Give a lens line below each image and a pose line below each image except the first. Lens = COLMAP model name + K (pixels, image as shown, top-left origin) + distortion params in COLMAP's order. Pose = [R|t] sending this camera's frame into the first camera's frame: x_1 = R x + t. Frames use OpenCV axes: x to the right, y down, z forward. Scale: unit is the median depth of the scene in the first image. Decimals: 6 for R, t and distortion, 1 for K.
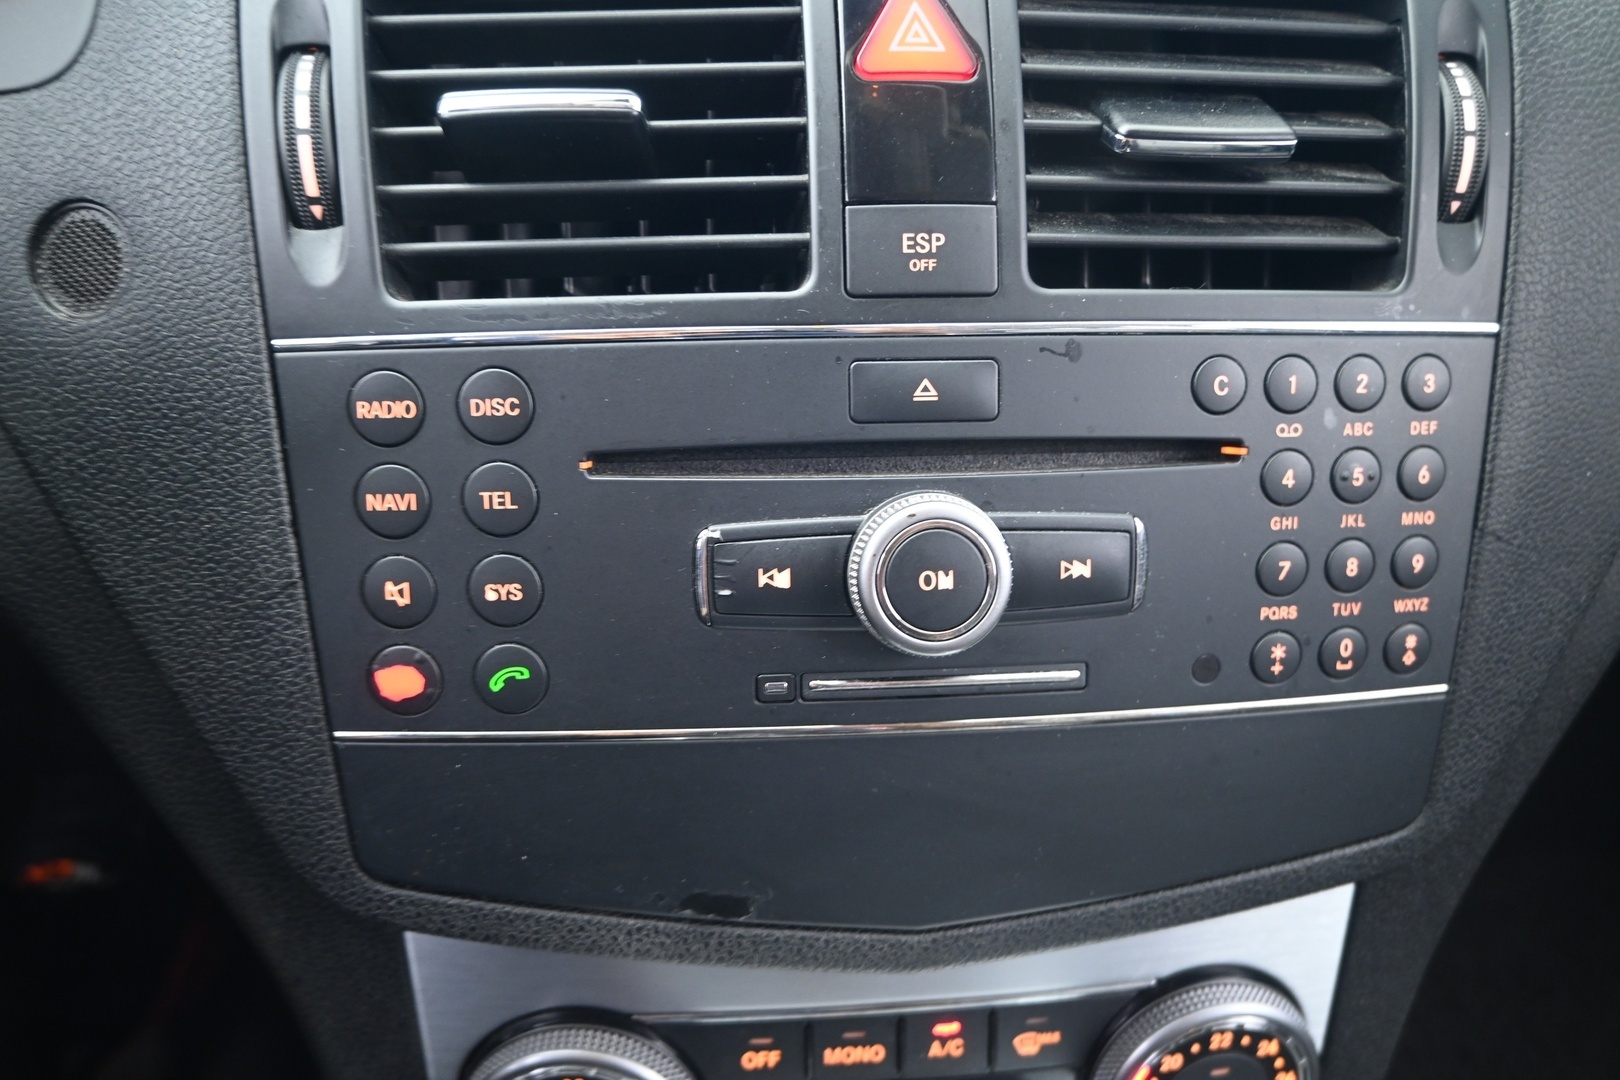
lens RADIAL K [[1193.4, 0, 823.0], [0, 1193.4, 534.0], [0, 0, 1]] dist [-0.007243, -0.005363]
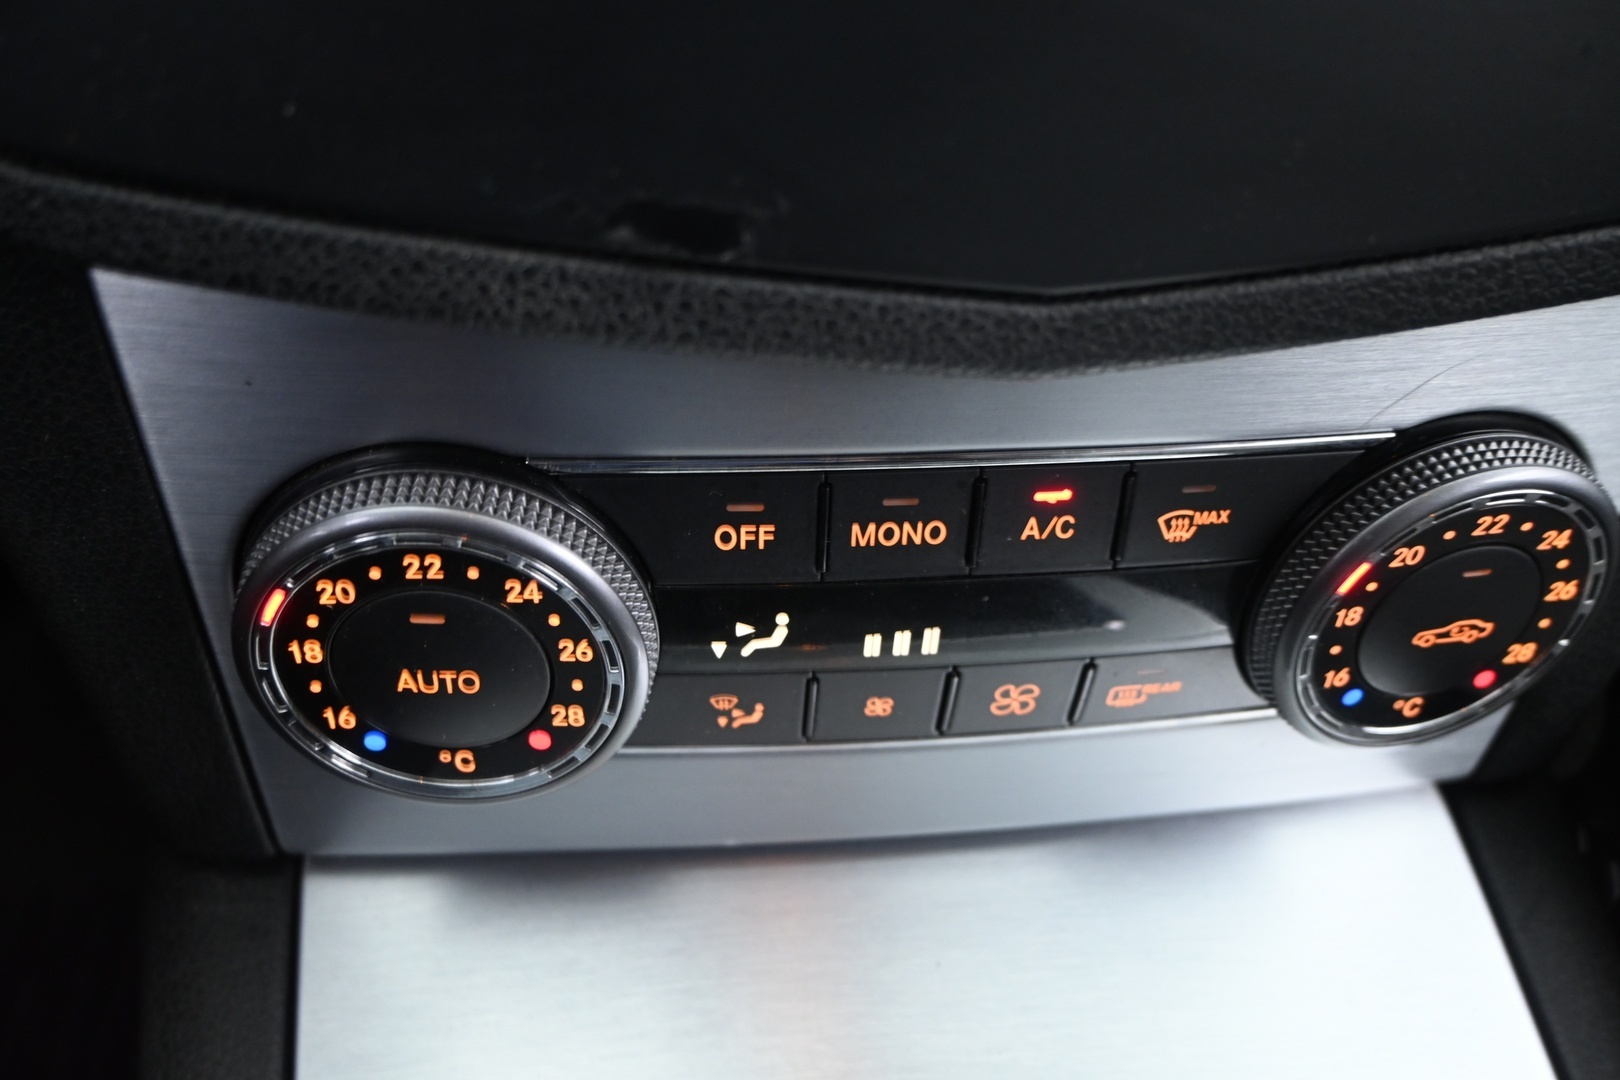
lens RADIAL K [[1427.7, 0, 809.3], [0, 1427.7, 543.5], [0, 0, 1]] dist [-0.013757, 0.013342]
pose [[0.998936, 0.016396, 0.043095, -0.055954], [-0.029910, 0.941742, 0.335005, 0.227351], [-0.035092, -0.335938, 0.941230, 0.362442]]
